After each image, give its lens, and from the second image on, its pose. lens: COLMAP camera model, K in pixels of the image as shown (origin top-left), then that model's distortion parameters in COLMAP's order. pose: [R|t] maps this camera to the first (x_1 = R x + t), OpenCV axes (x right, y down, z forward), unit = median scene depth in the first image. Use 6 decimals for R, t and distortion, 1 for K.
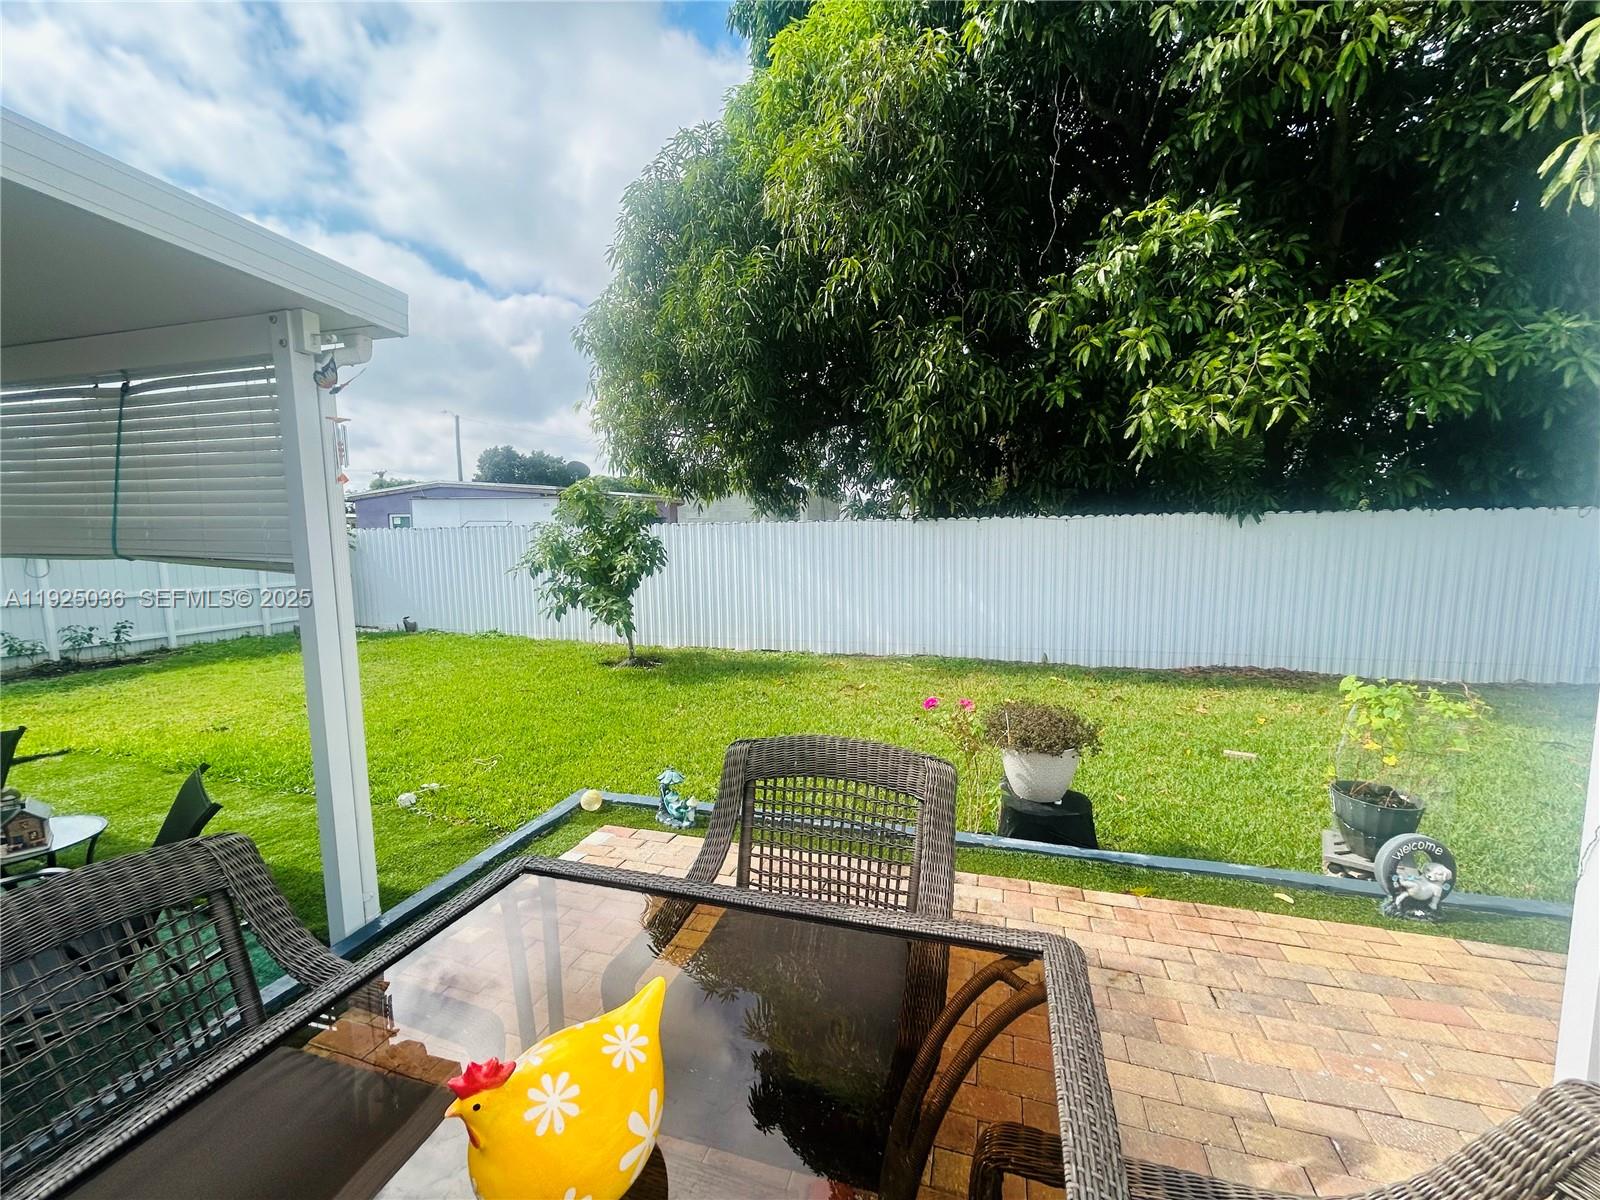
lens RADIAL K [[644.3, 0, 802.3], [0, 644.3, 601.7], [0, 0, 1]] dist [-0.006920, 0.003064]
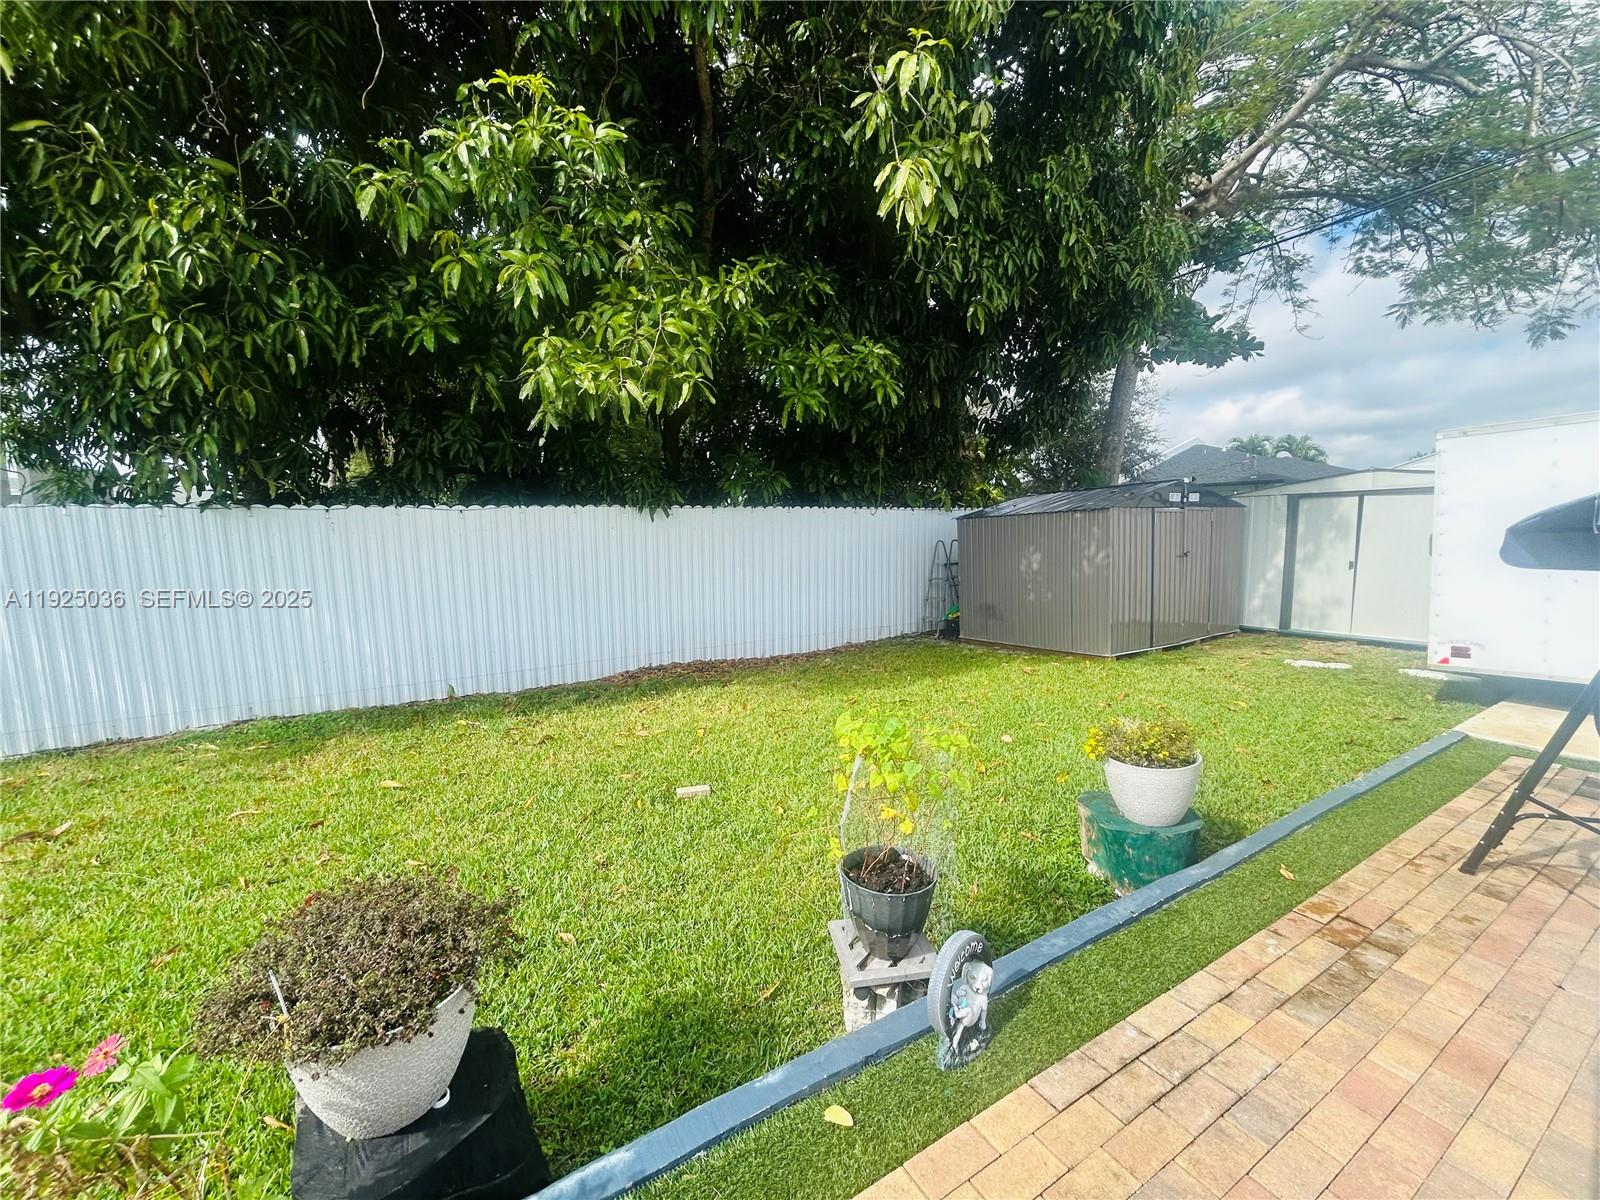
lens RADIAL K [[644.3, 0, 802.3], [0, 644.3, 601.7], [0, 0, 1]] dist [-0.006920, 0.003064]
pose [[0.660809, -0.086505, 0.745552, 0.146068], [0.083642, 0.995636, 0.041386, -0.024309], [-0.745879, 0.035011, 0.665161, 0.278627]]
